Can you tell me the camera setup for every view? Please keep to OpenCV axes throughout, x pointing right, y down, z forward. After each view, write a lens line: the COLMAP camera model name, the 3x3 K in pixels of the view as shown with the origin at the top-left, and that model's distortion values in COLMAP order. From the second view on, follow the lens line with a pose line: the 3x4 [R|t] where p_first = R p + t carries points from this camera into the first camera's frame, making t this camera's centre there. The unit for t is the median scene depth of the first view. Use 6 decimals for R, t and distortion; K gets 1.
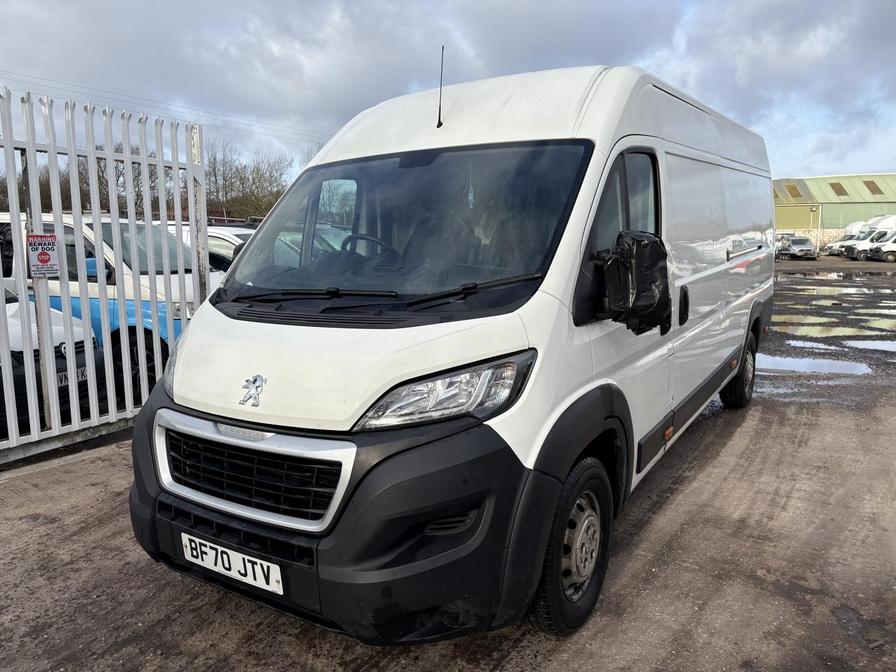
lens RADIAL K [[680.7, 0, 432.0], [0, 680.7, 349.8], [0, 0, 1]] dist [0.003359, -0.006874]
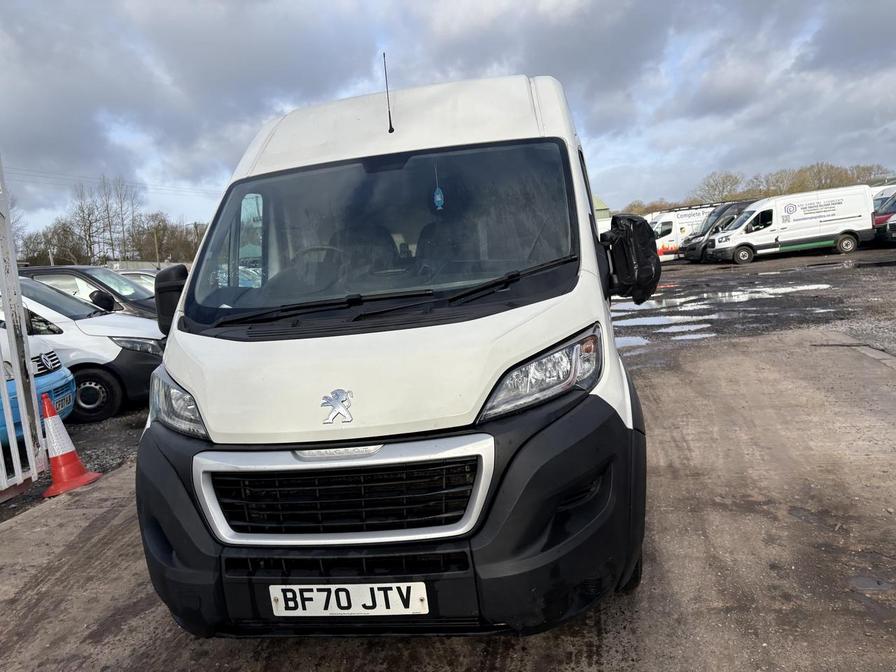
lens RADIAL K [[687.2, 0, 448.0], [0, 687.2, 336.0], [0, 0, 1]] dist [0.000591, 0.004424]
pose [[0.910338, -0.128131, 0.393531, -0.470421], [0.151471, 0.988045, -0.028690, 0.014981], [-0.385150, 0.085726, 0.918864, 0.085231]]
